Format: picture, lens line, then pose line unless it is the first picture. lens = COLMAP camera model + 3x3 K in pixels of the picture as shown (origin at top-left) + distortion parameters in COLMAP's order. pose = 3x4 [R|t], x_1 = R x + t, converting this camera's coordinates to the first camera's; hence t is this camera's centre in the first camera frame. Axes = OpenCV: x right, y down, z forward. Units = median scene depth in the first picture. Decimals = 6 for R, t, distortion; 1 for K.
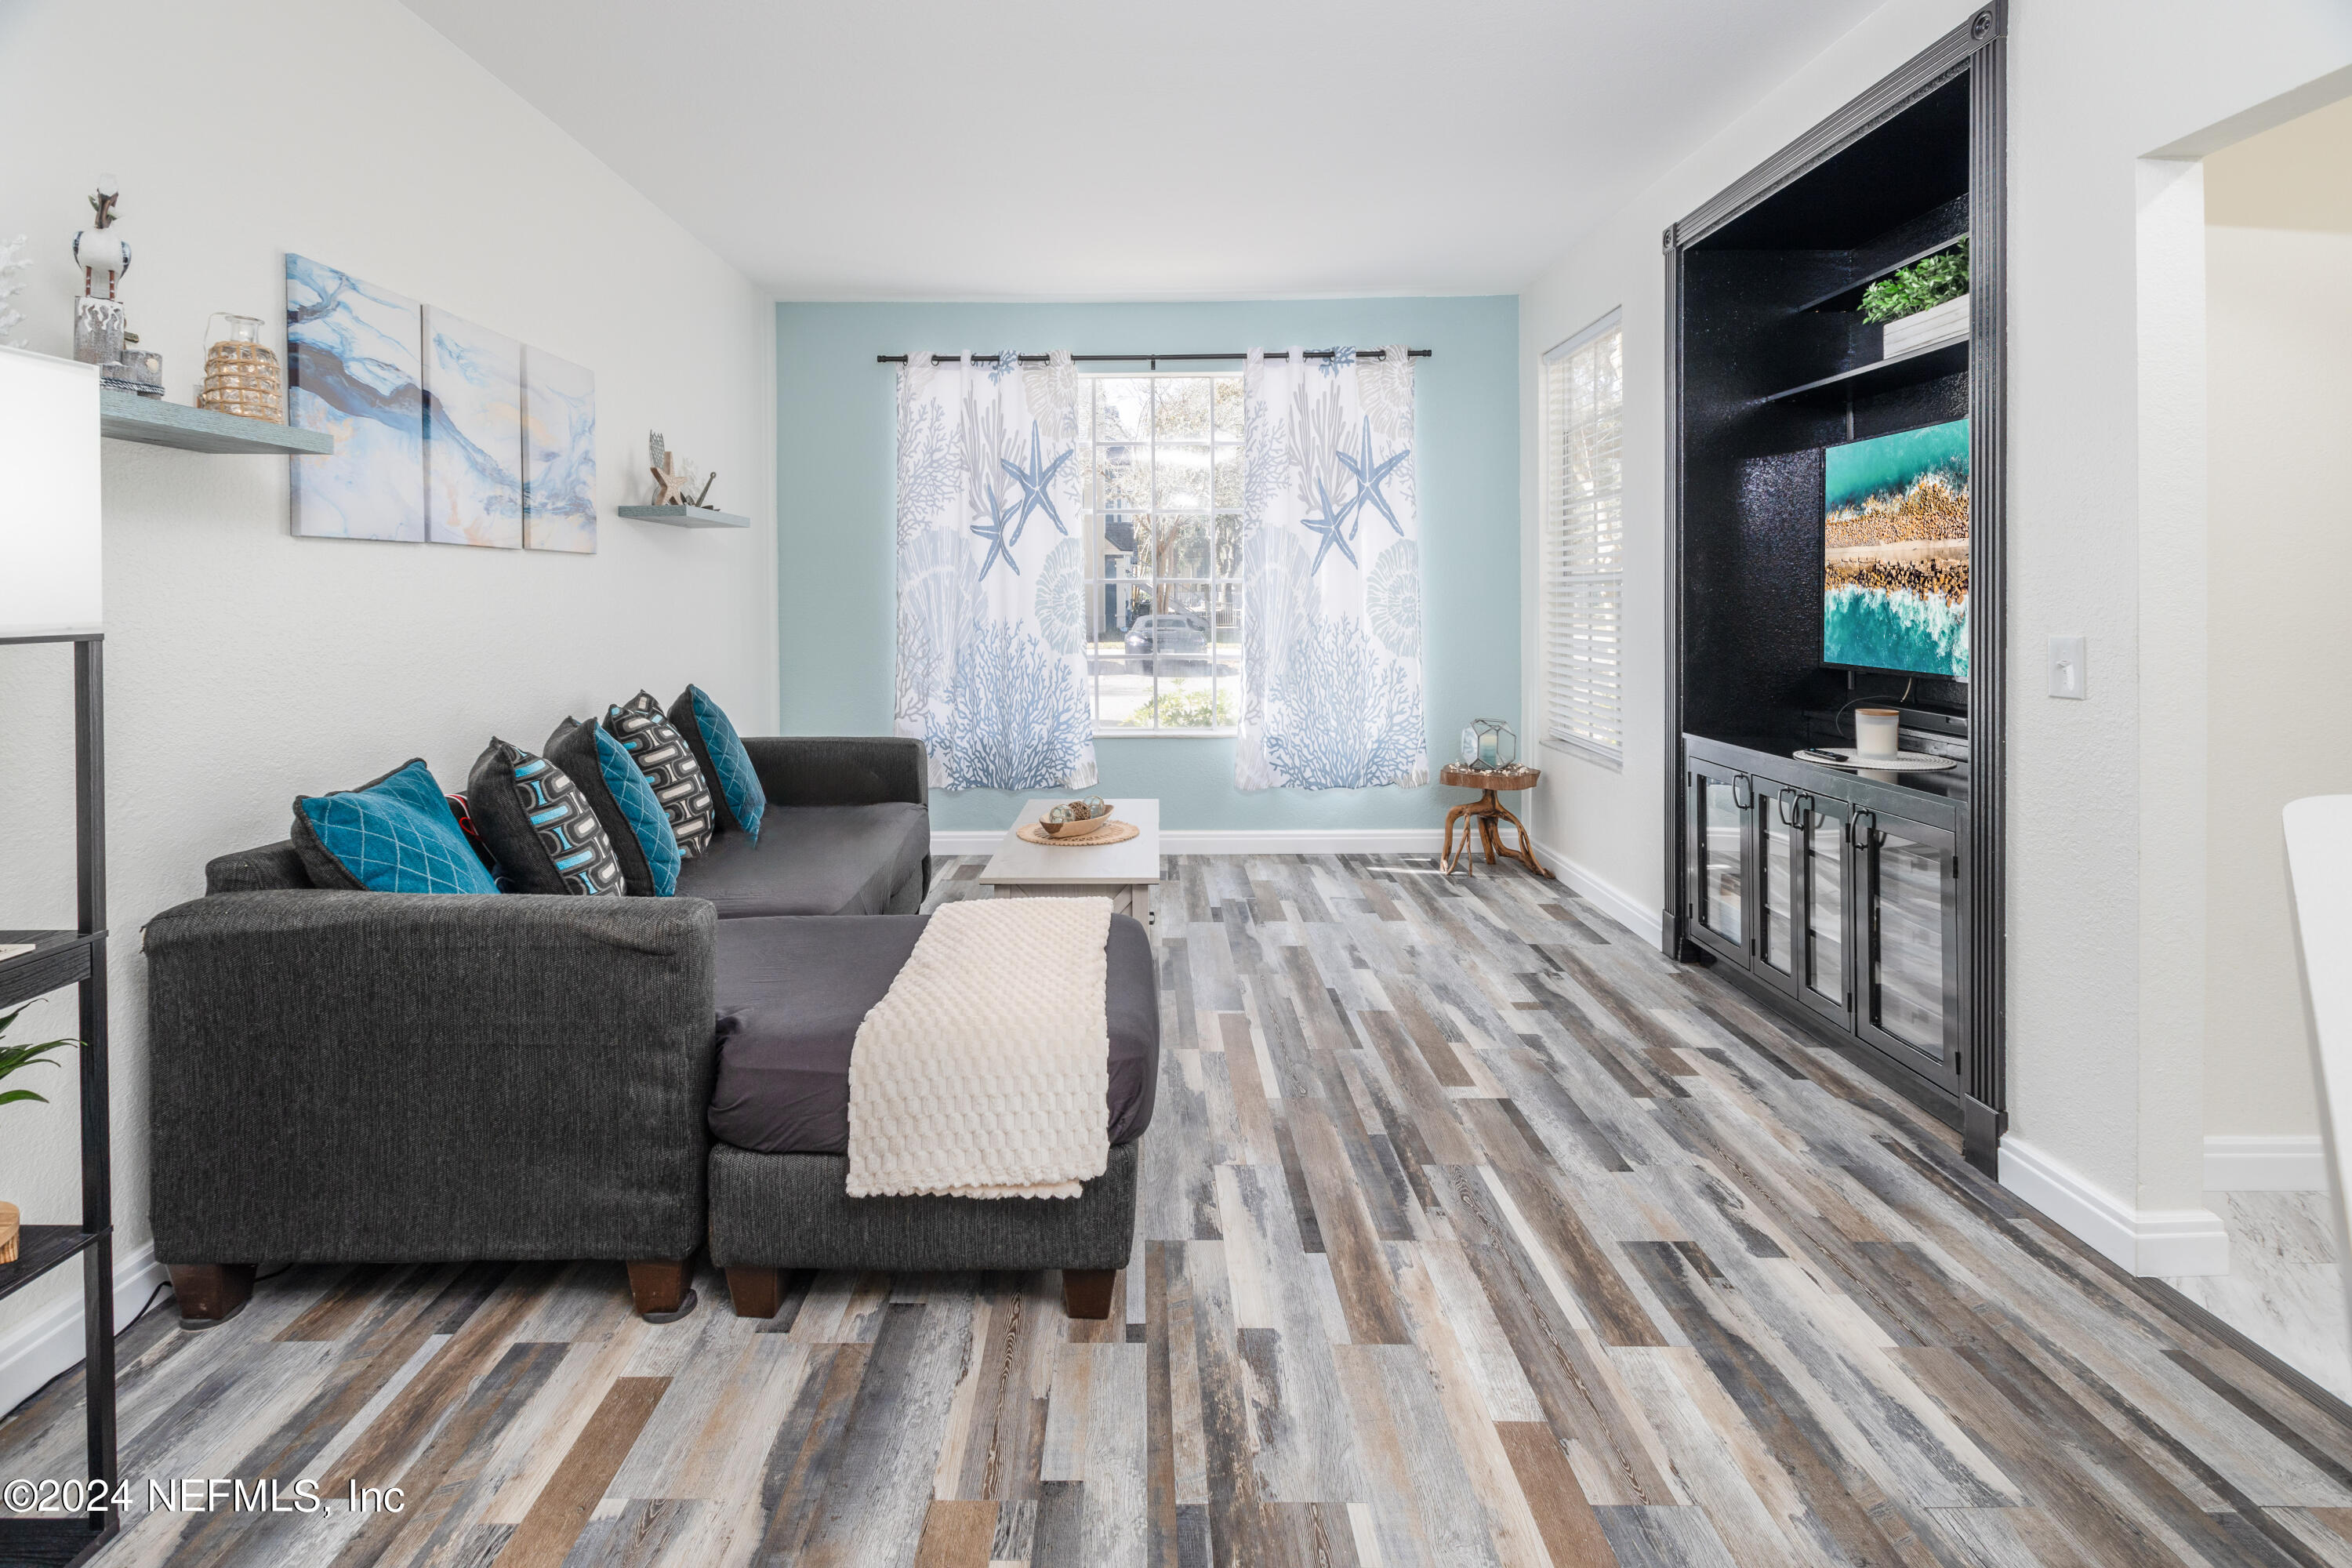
lens RADIAL K [[1101.3, 0, 1160.6], [0, 1101.3, 606.0], [0, 0, 1]] dist [-0.002780, 0.001514]
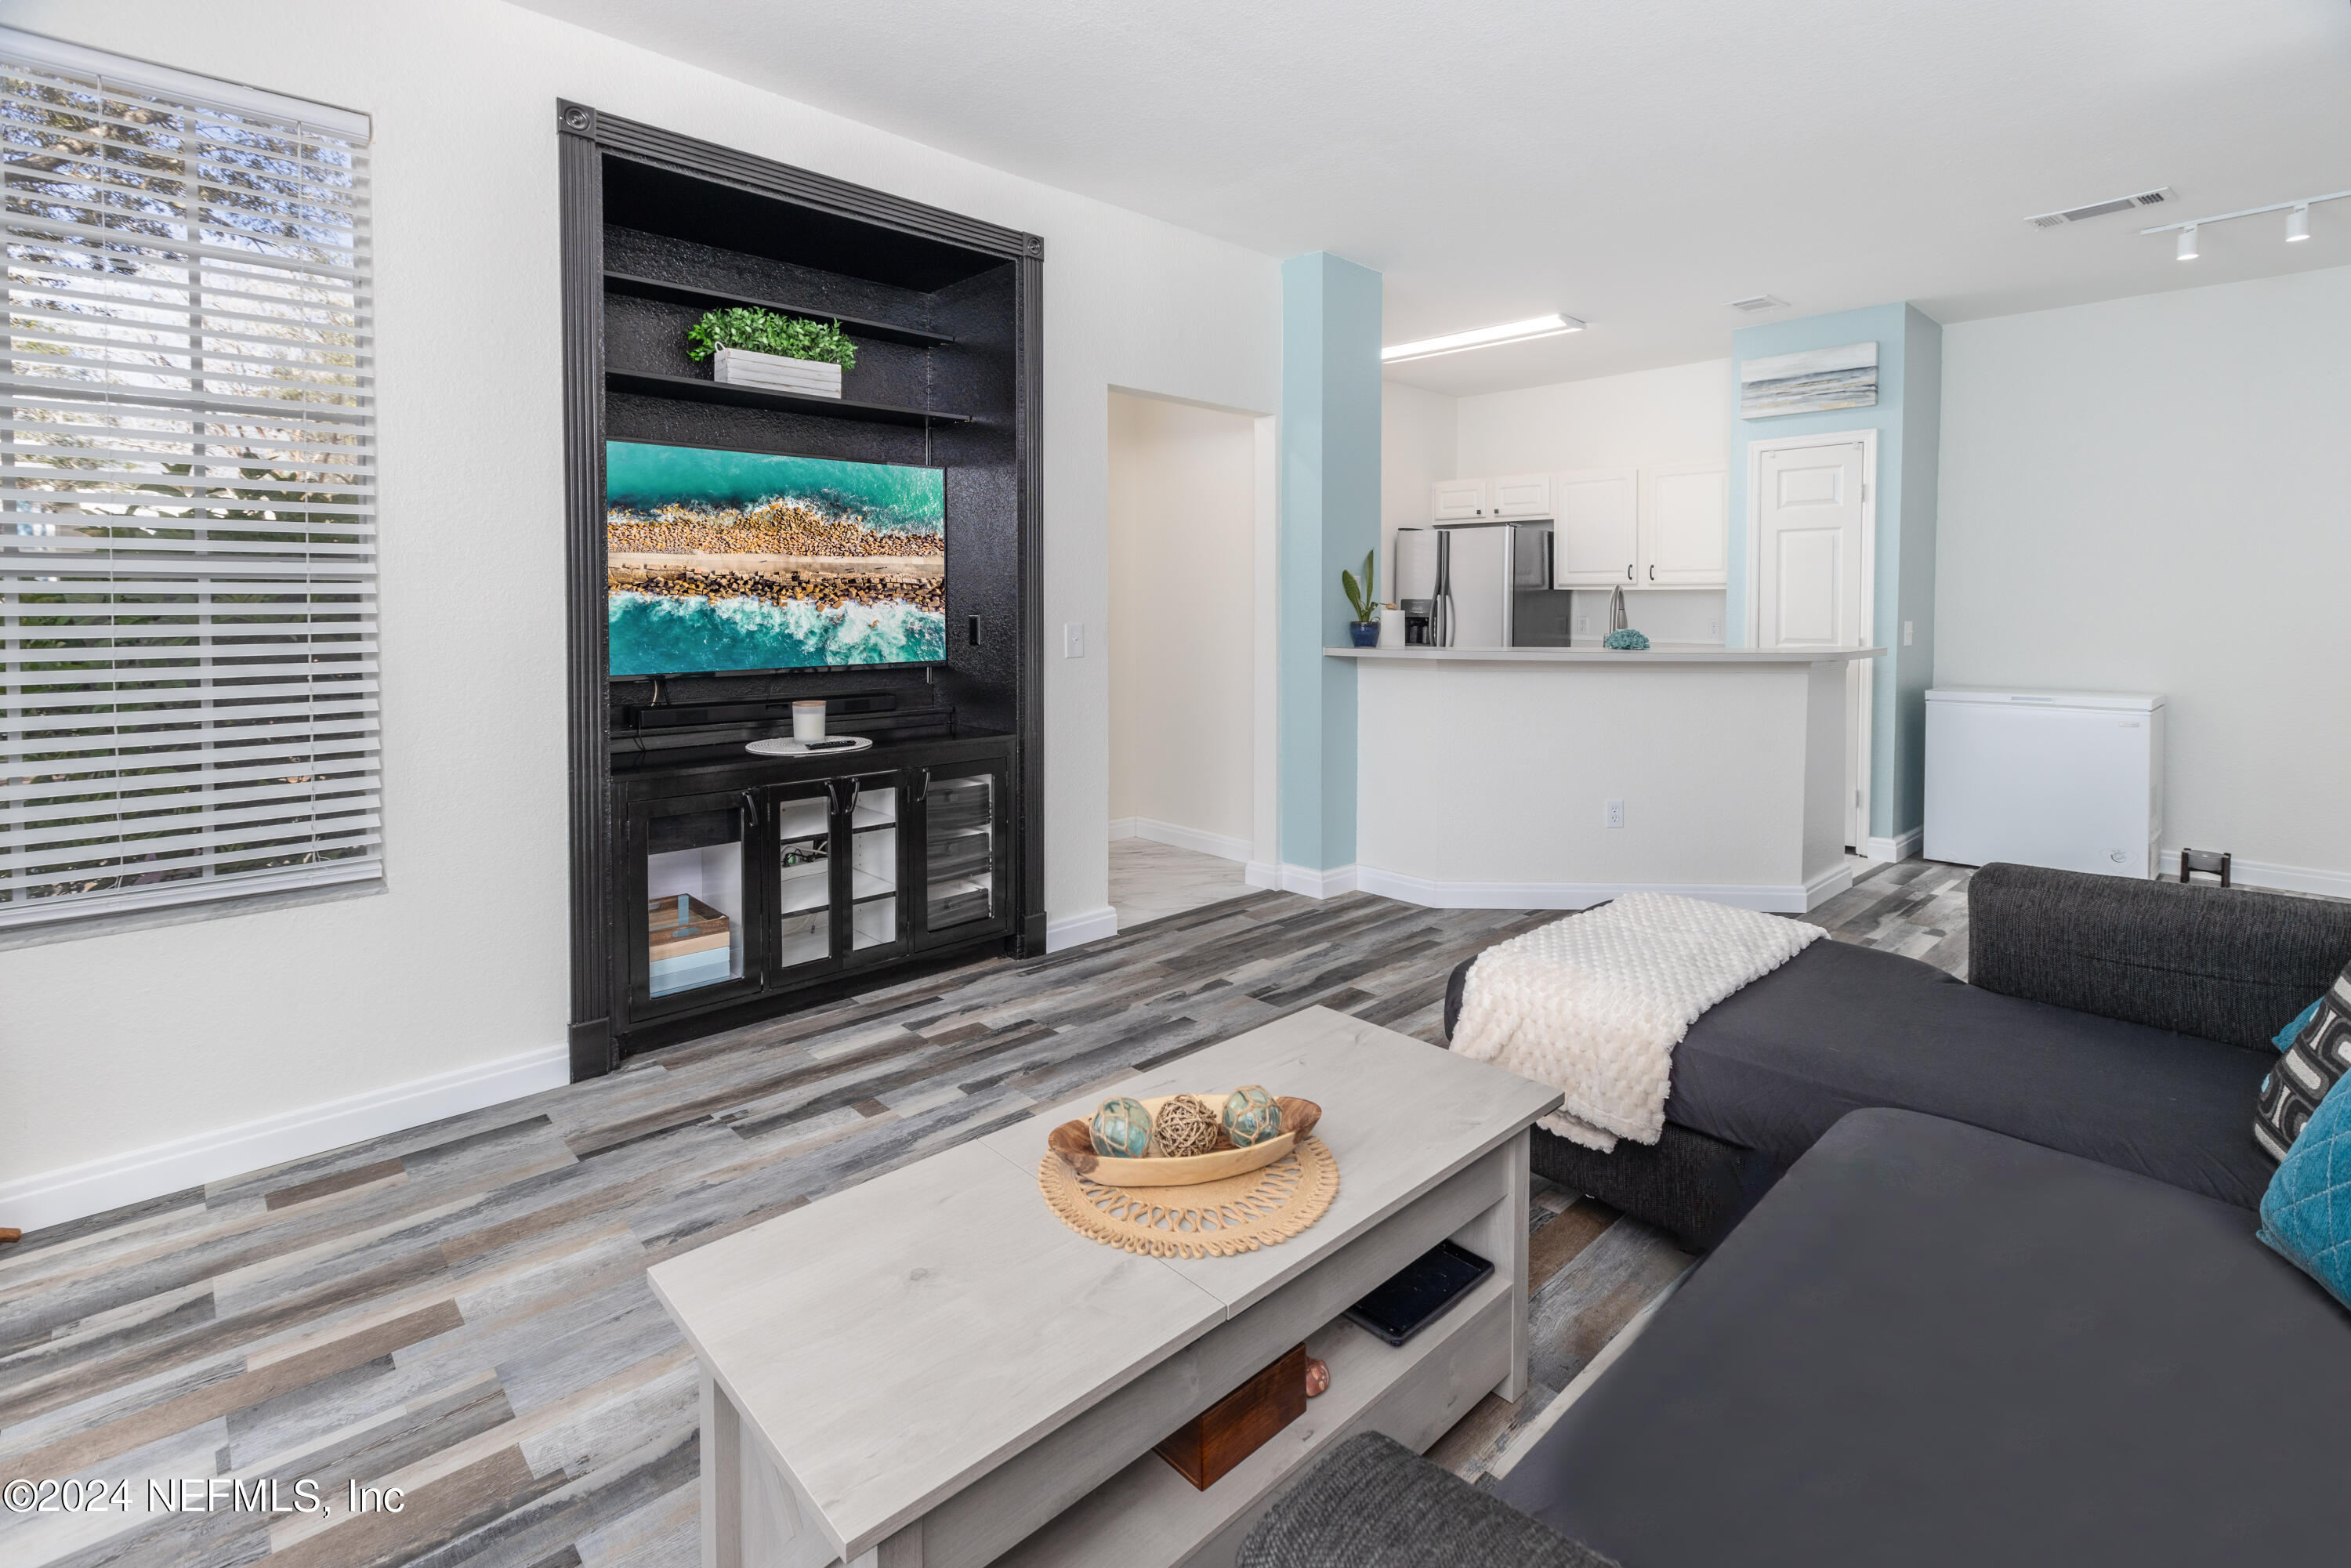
lens RADIAL K [[1100.8, 0, 1171.8], [0, 1100.8, 614.8], [0, 0, 1]] dist [-0.002780, 0.001514]
pose [[-0.669345, -0.006346, 0.742925, -0.504778], [0.007406, 0.999857, 0.015213, -0.012330], [-0.742915, 0.015684, -0.669202, 1.664780]]
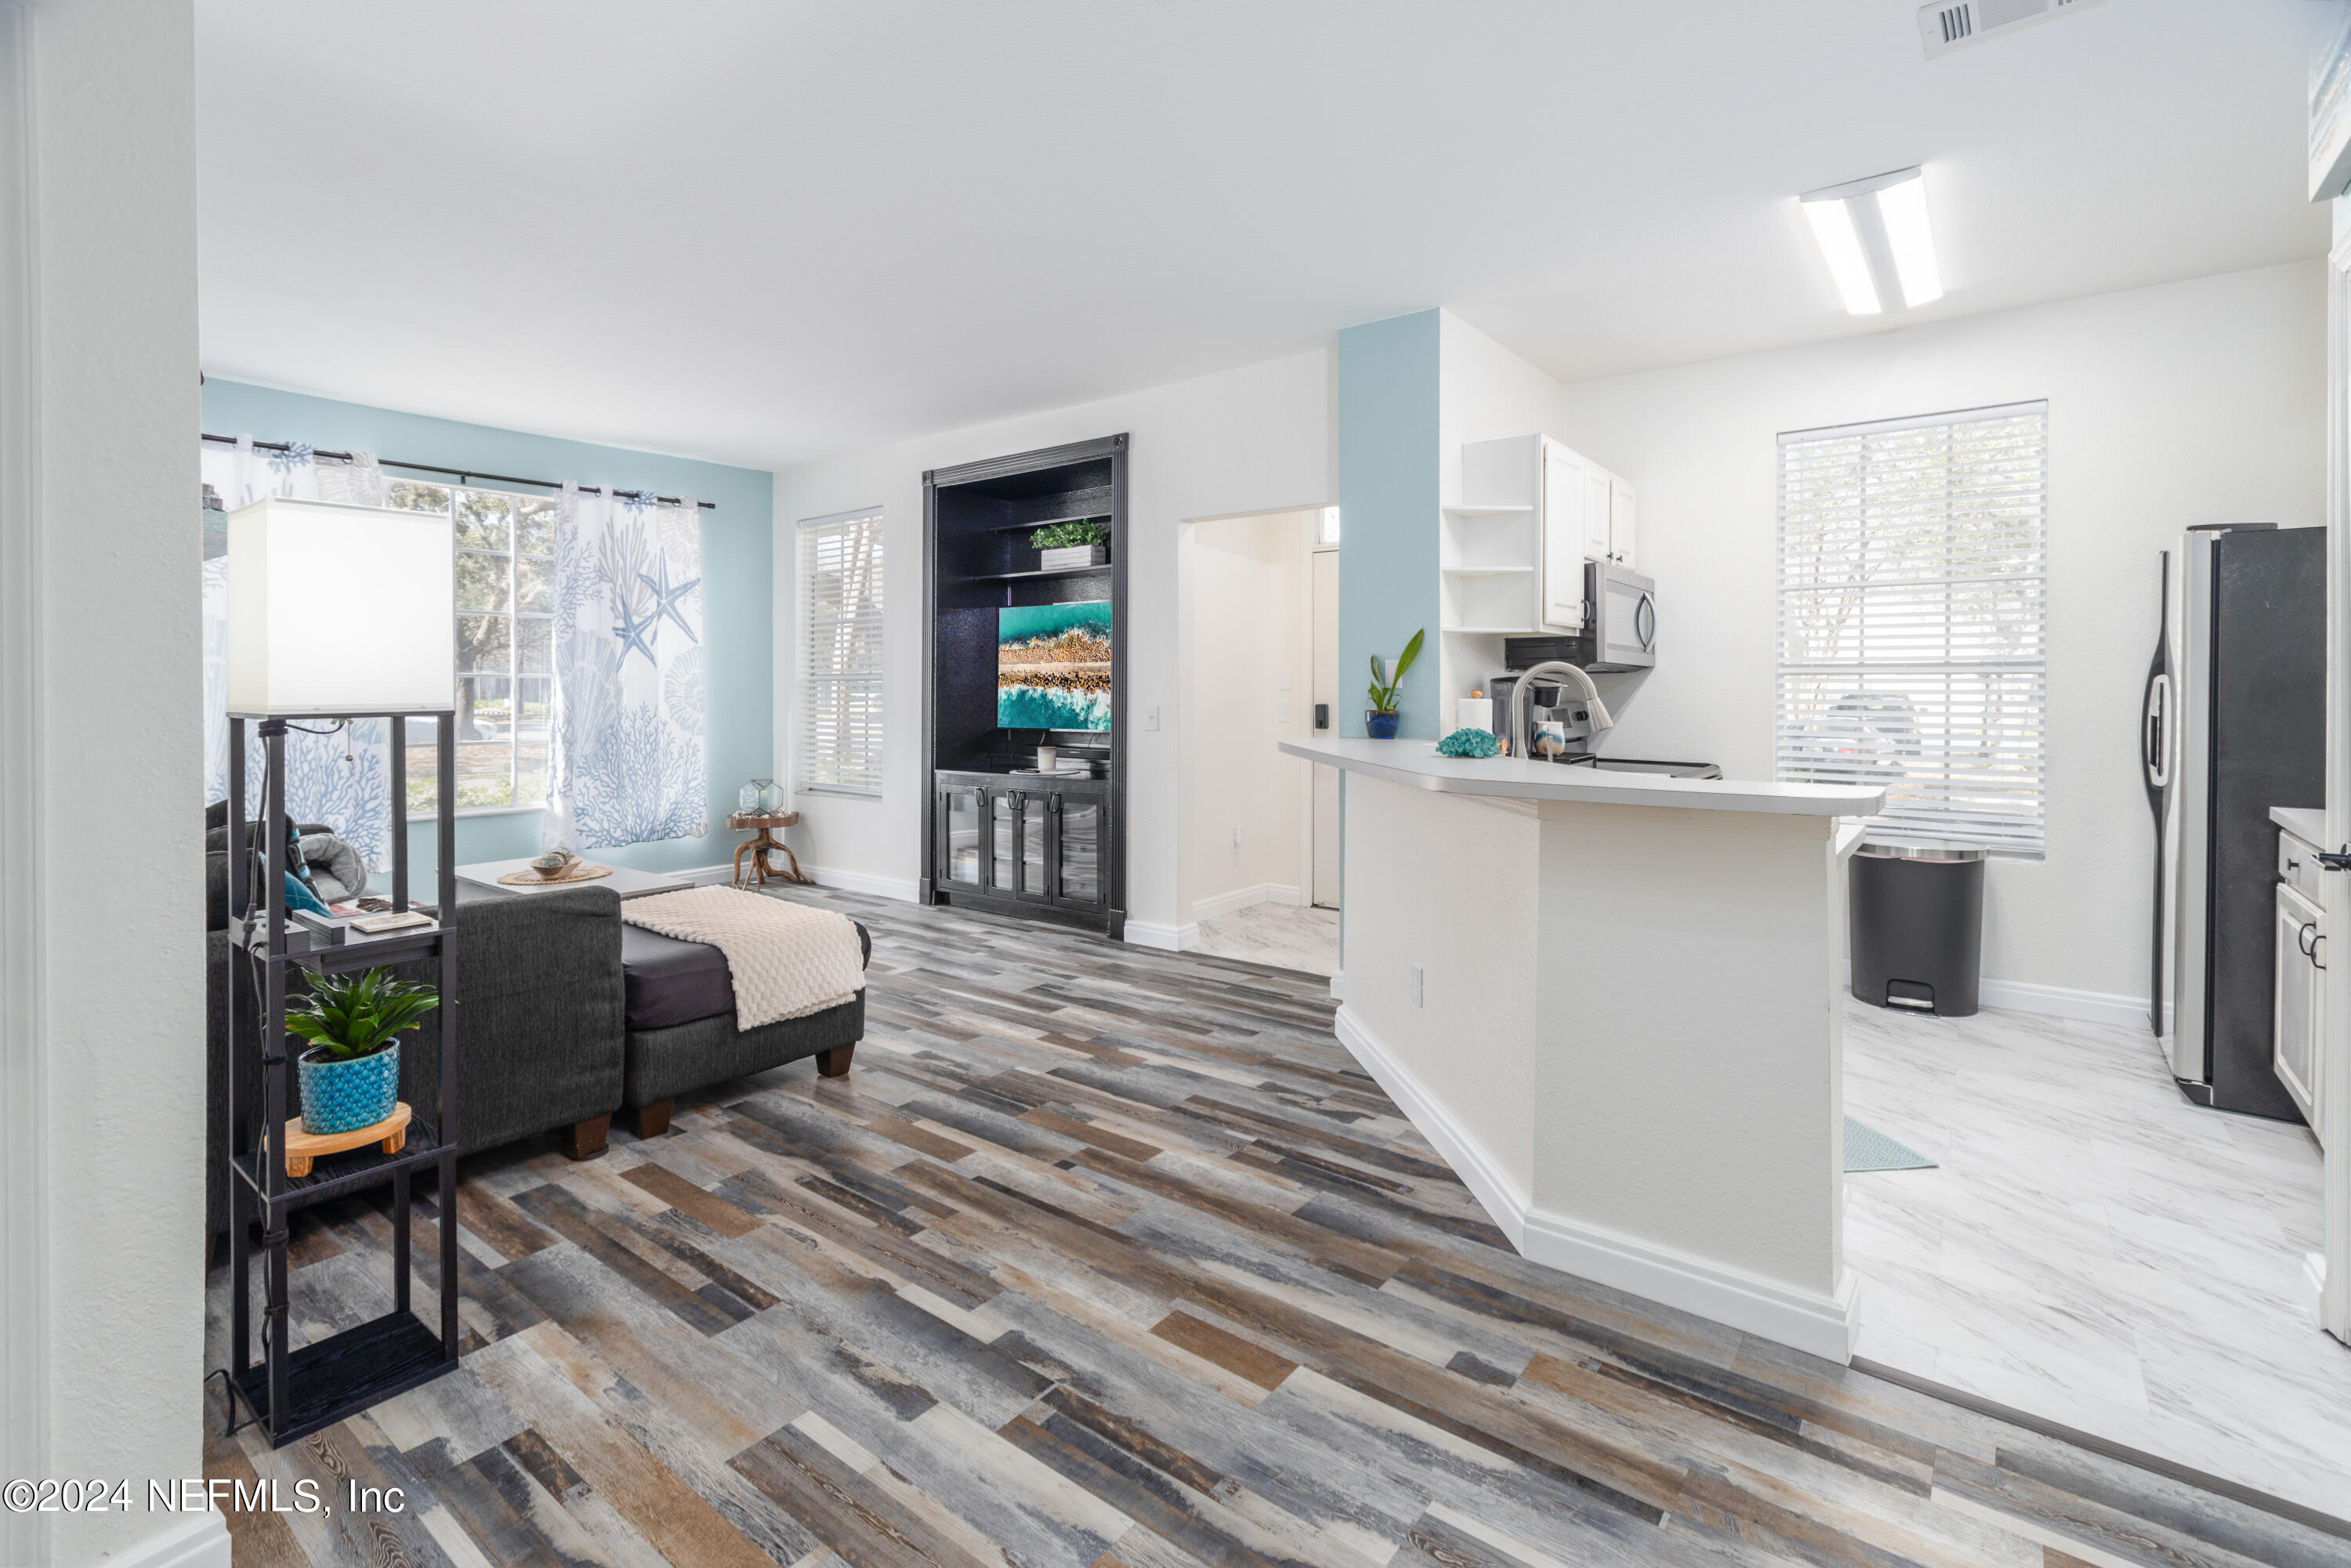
lens RADIAL K [[1100.8, 0, 1079.1], [0, 1100.8, 706.8], [0, 0, 1]] dist [-0.002780, 0.001514]
pose [[0.663797, -0.008235, 0.747867, -0.918419], [0.004953, 0.999966, 0.006616, 0.010570], [-0.747896, -0.000688, 0.663815, -0.418419]]
